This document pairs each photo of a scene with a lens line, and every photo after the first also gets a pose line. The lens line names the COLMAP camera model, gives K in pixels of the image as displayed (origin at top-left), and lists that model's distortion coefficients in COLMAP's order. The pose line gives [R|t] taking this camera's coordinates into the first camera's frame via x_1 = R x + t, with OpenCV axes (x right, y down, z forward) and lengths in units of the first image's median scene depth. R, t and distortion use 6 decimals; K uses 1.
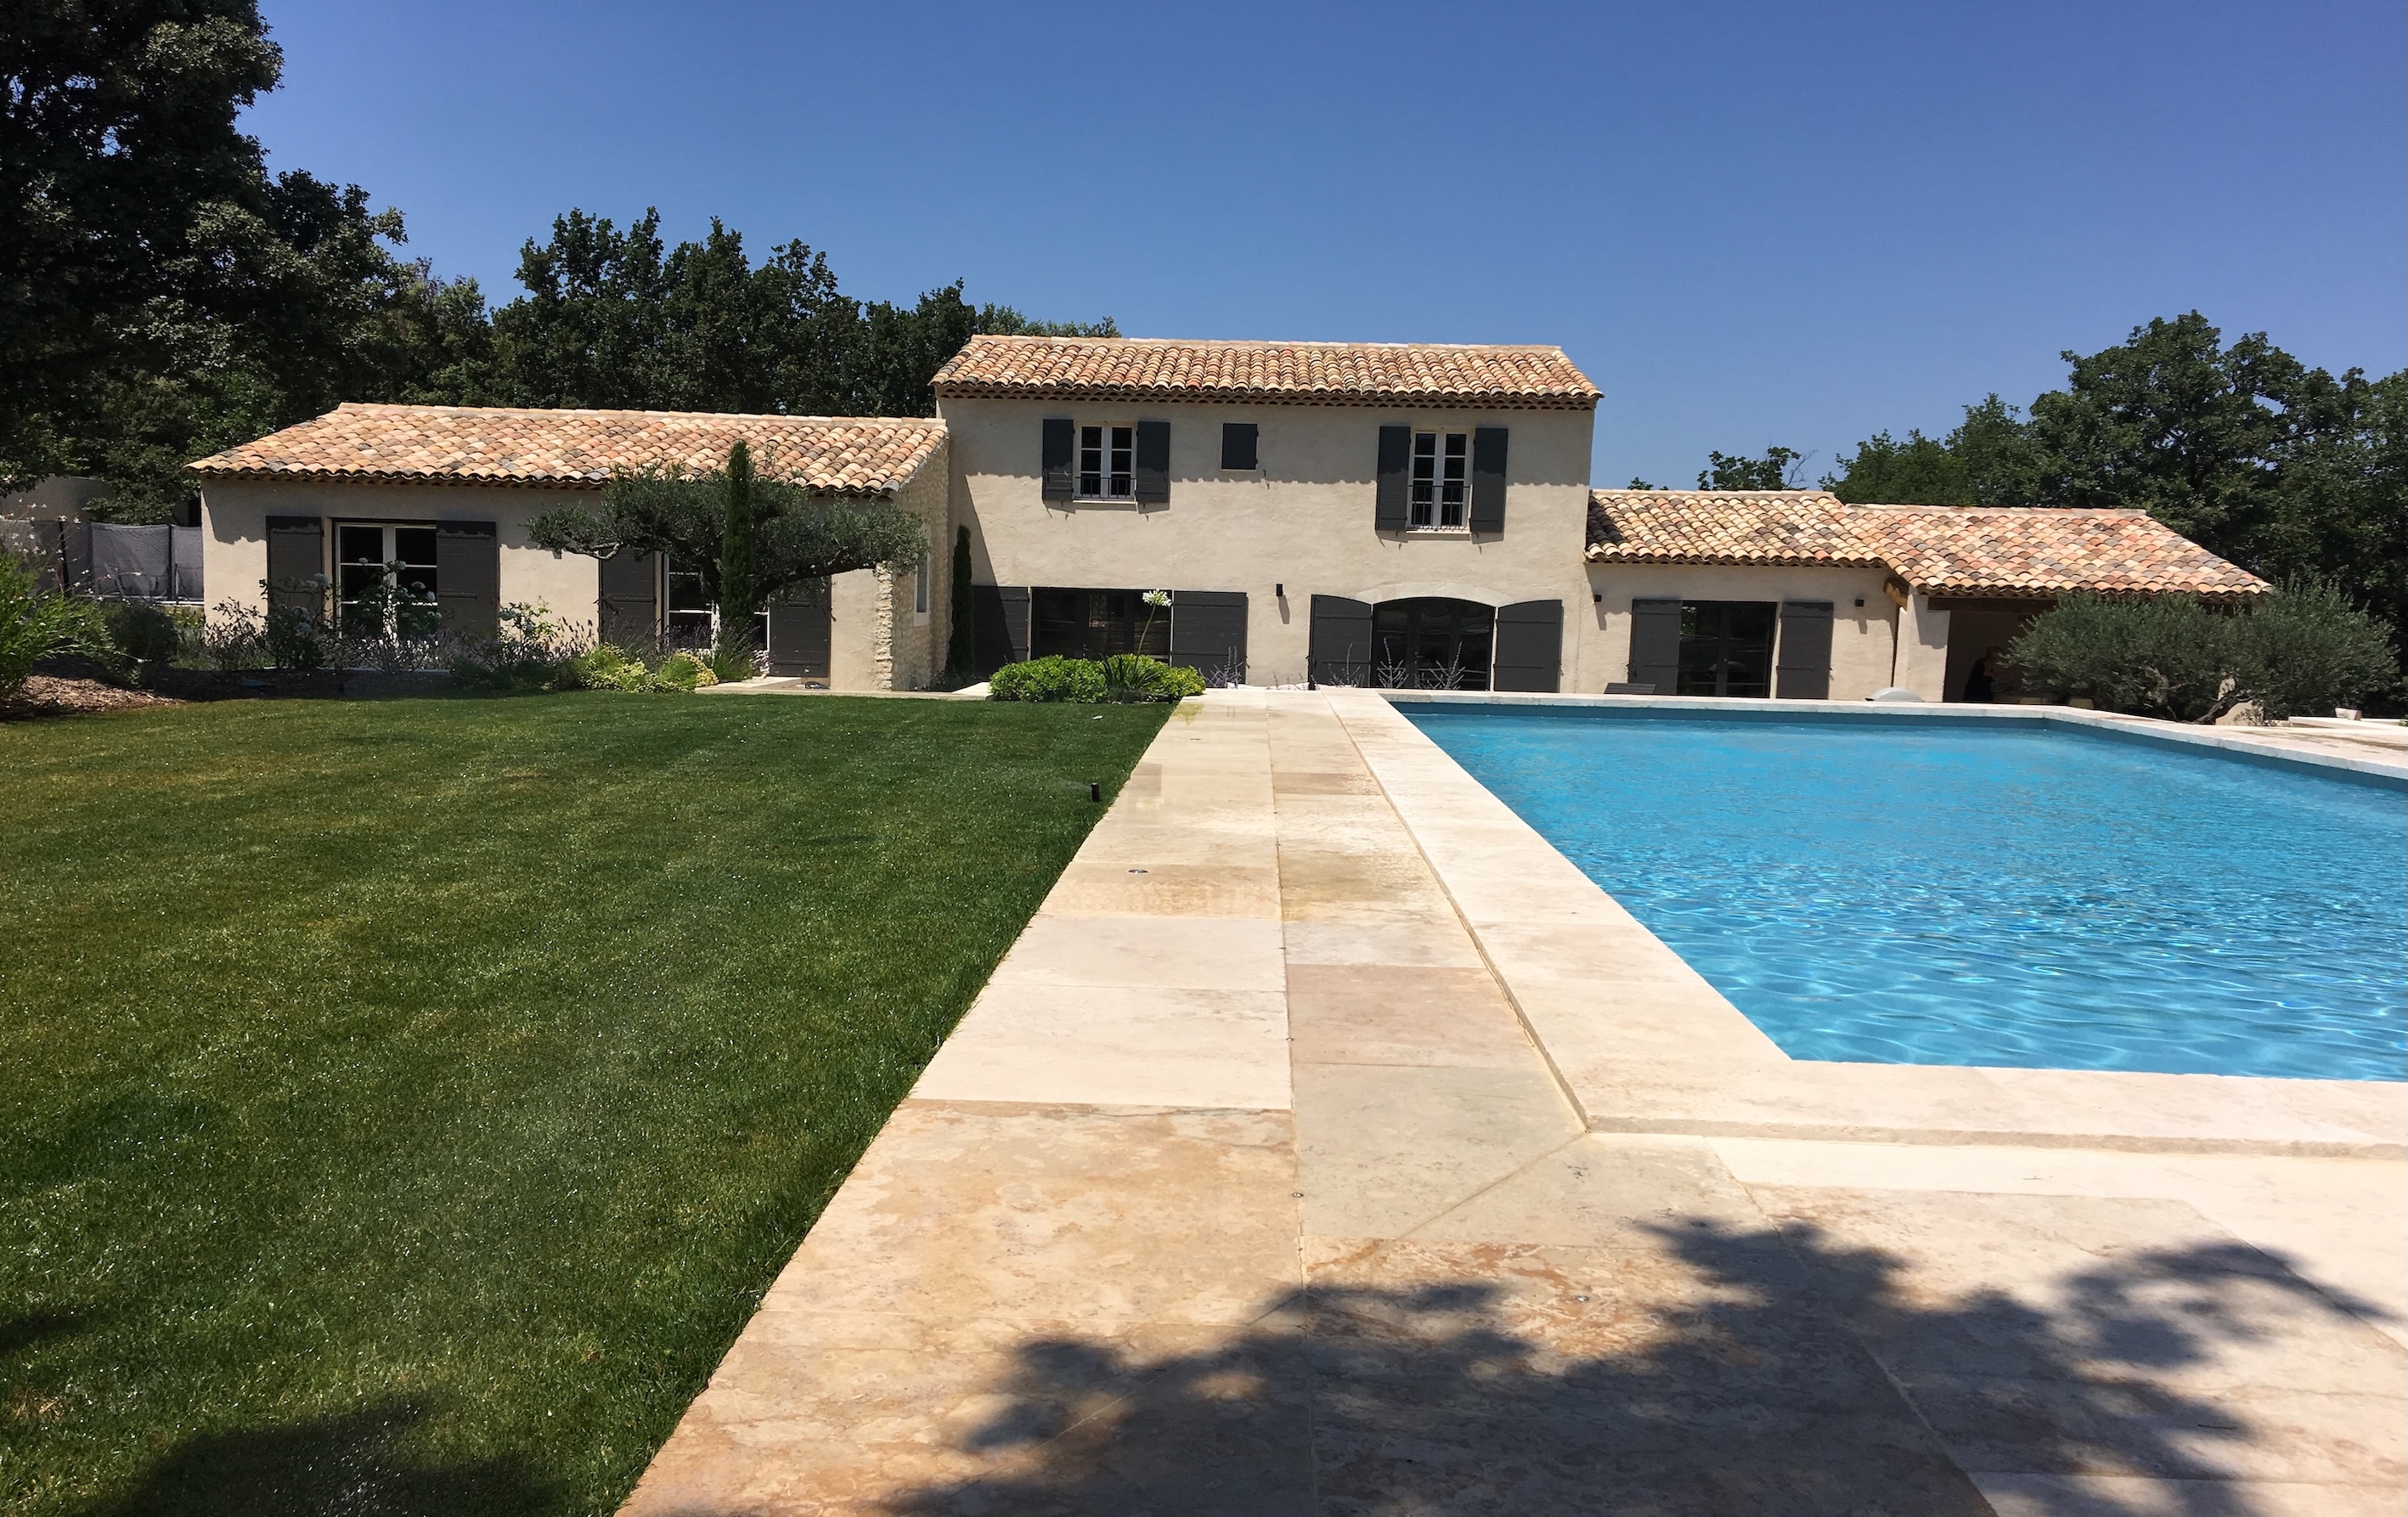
lens RADIAL K [[2007.3, 0, 1208.2], [0, 2007.3, 783.4], [0, 0, 1]] dist [0.063653, -0.080717]
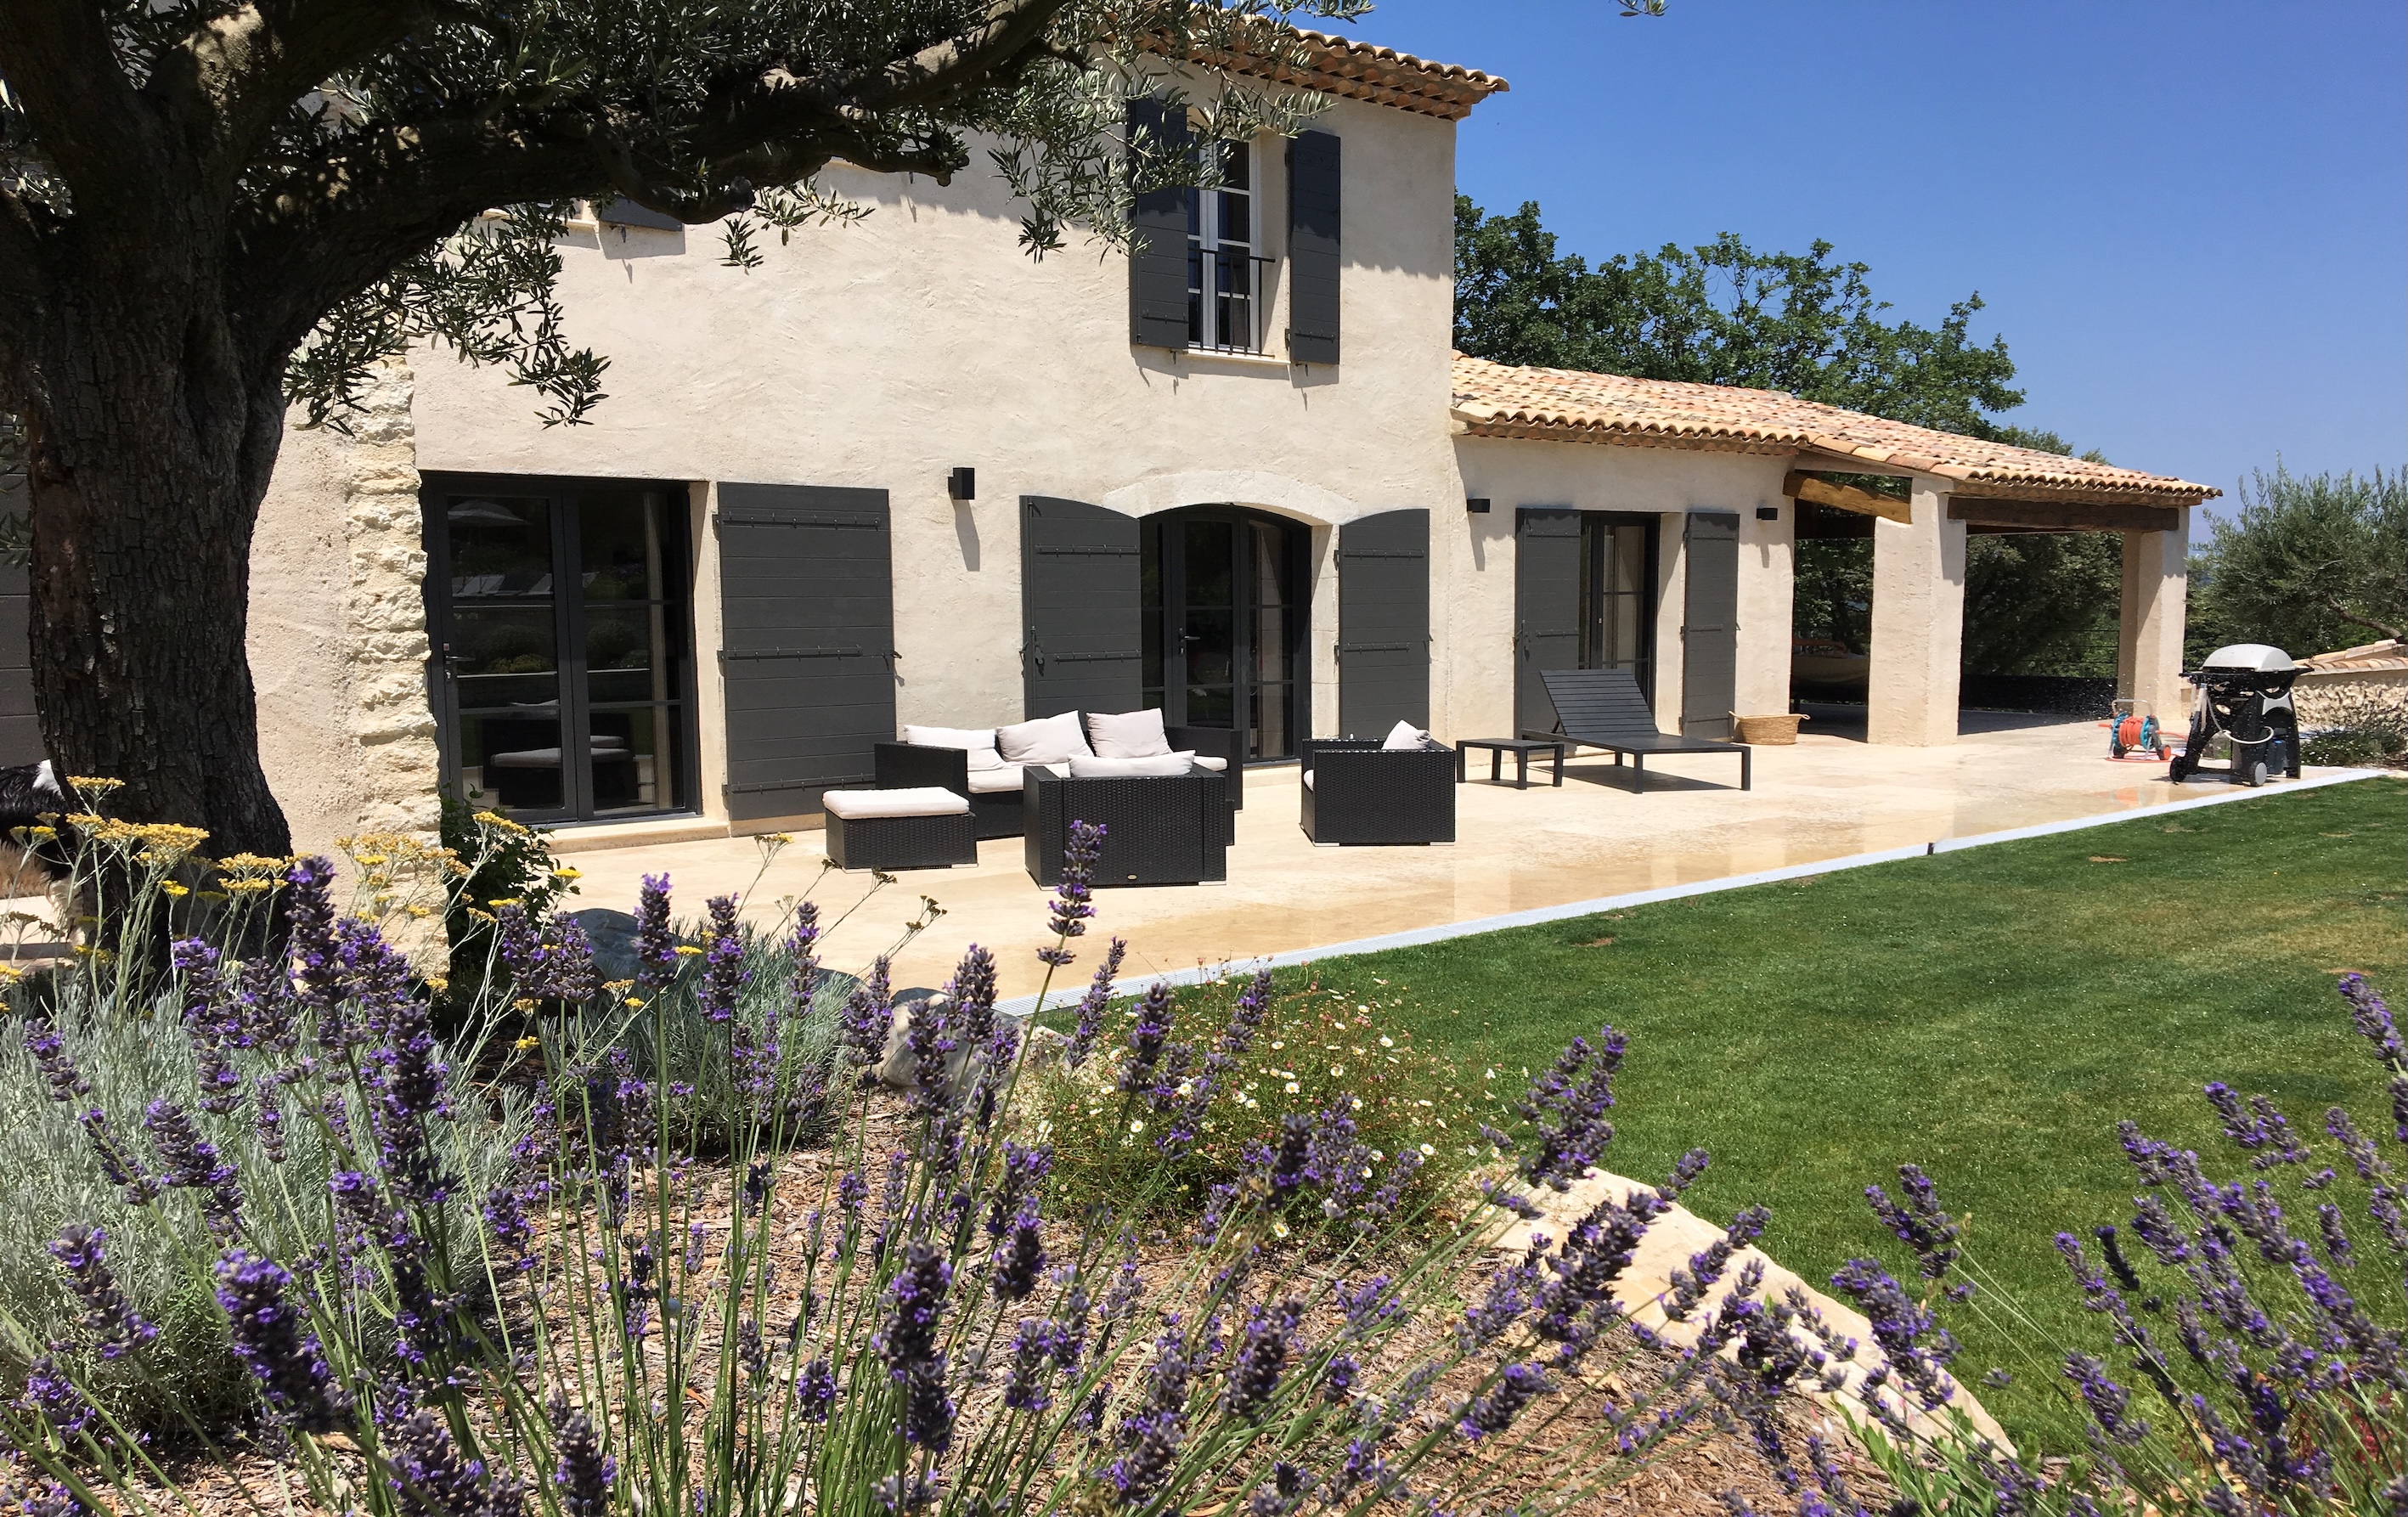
lens RADIAL K [[2007.3, 0, 1211.4], [0, 2007.3, 840.0], [0, 0, 1]] dist [0.063653, -0.080717]
pose [[0.712389, -0.113231, 0.692589, -0.212421], [0.089903, 0.993491, 0.069952, -0.050007], [-0.696002, 0.012433, 0.717932, 0.682294]]
